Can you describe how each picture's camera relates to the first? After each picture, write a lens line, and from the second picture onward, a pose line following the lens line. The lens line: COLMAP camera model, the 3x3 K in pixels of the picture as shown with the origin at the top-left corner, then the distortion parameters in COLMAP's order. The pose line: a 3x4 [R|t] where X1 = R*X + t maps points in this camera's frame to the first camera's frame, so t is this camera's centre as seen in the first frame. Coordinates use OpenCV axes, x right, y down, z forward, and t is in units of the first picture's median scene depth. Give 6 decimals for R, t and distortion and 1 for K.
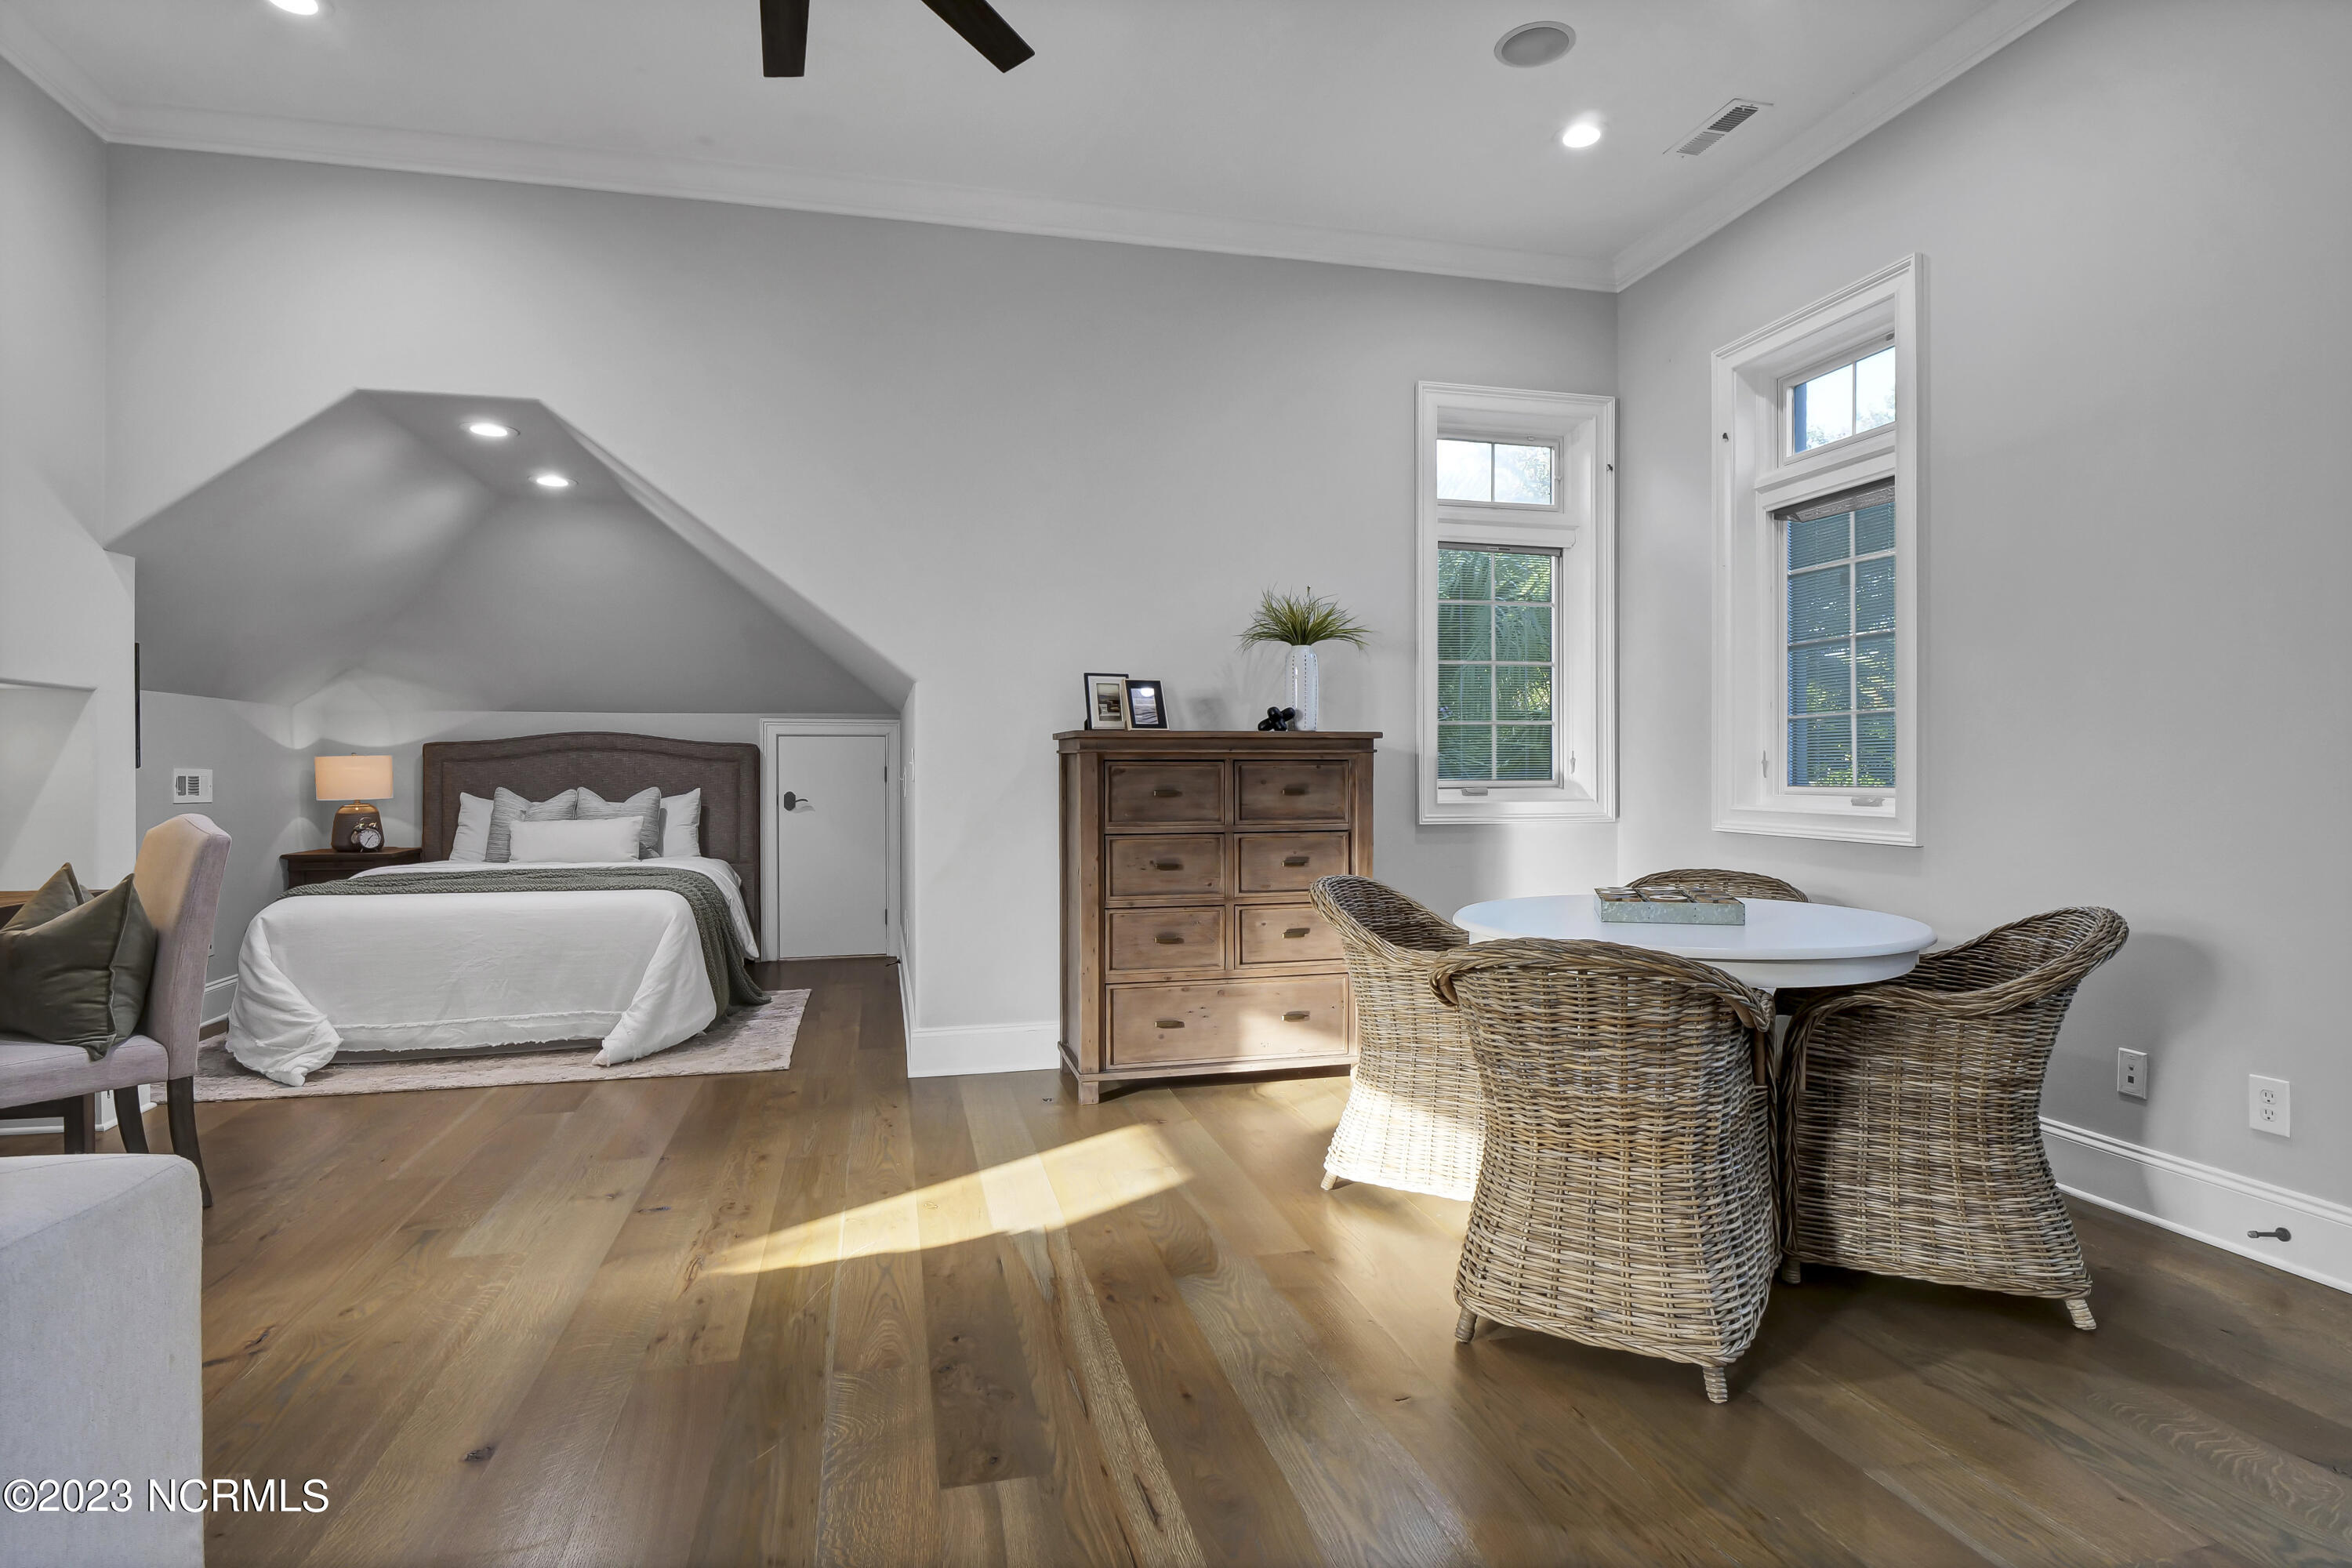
lens RADIAL K [[1168.2, 0, 1180.2], [0, 1168.2, 781.2], [0, 0, 1]] dist [-0.003058, -0.013777]
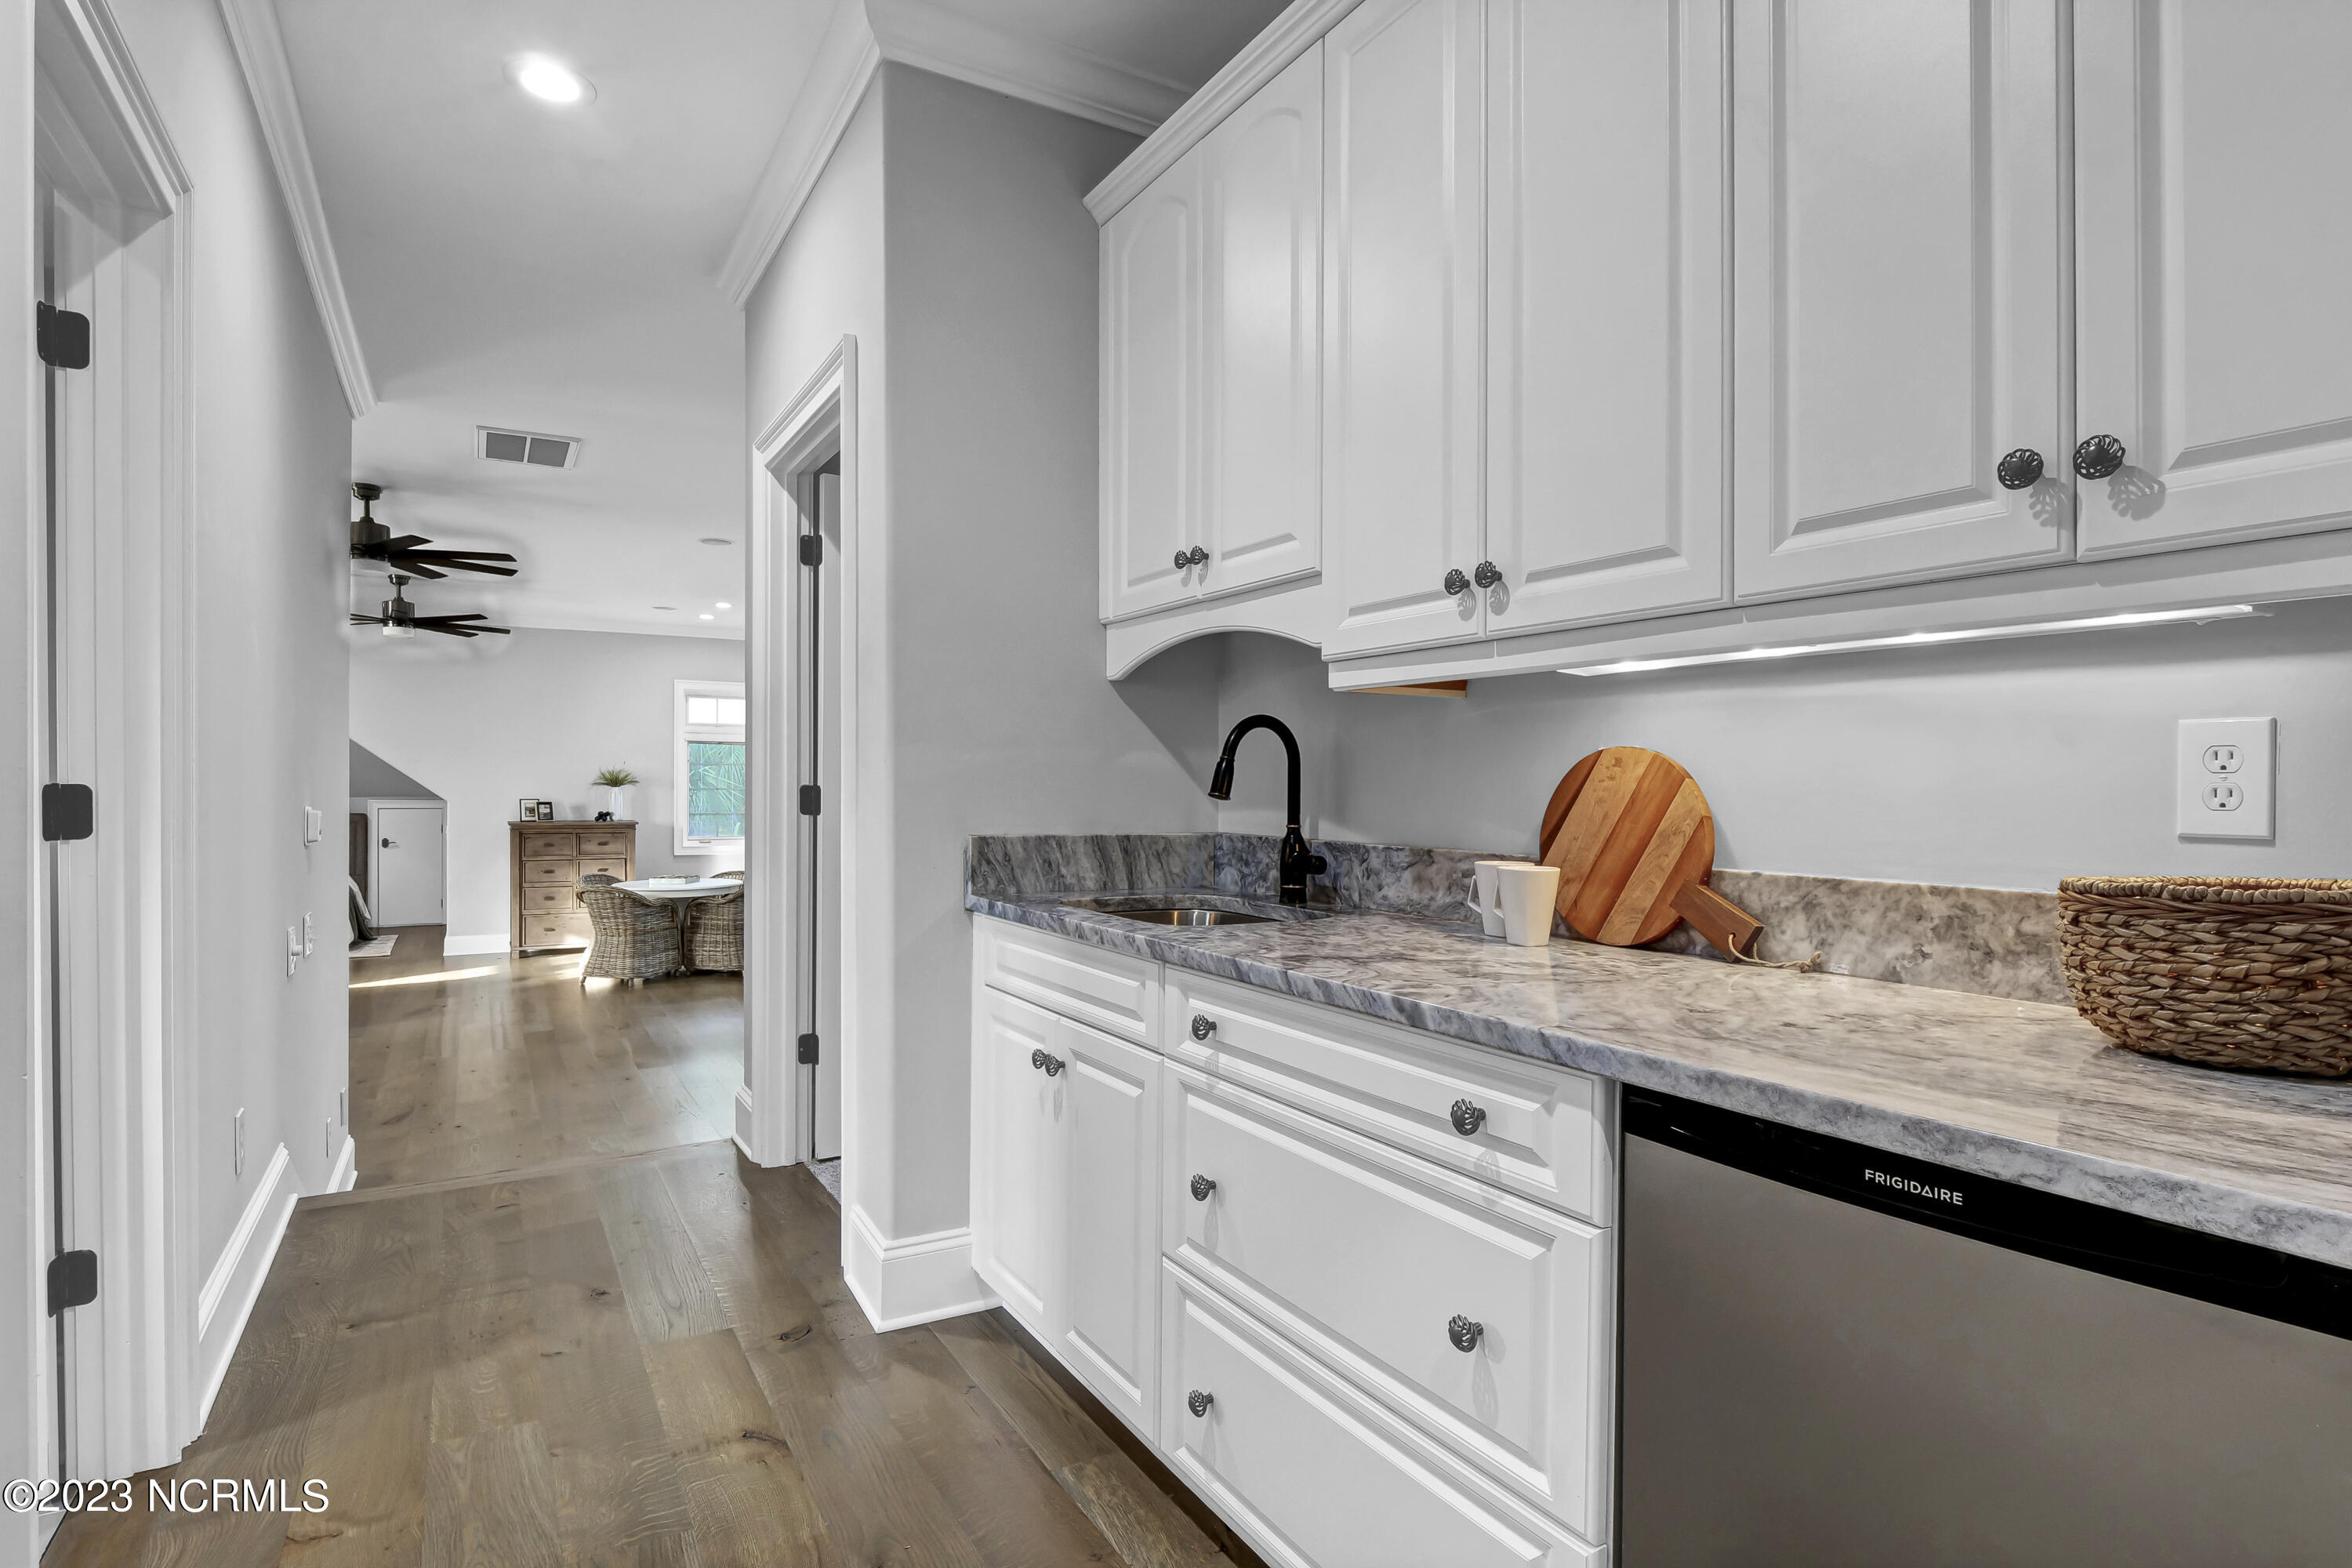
lens RADIAL K [[1226.0, 0, 1176.0], [0, 1226.0, 784.0], [0, 0, 1]] dist [0.000962, -0.015843]
pose [[0.964401, 0.006377, 0.264367, 0.626630], [-0.003330, 0.999923, -0.011973, -0.100982], [-0.264423, 0.010667, 0.964348, -2.089585]]
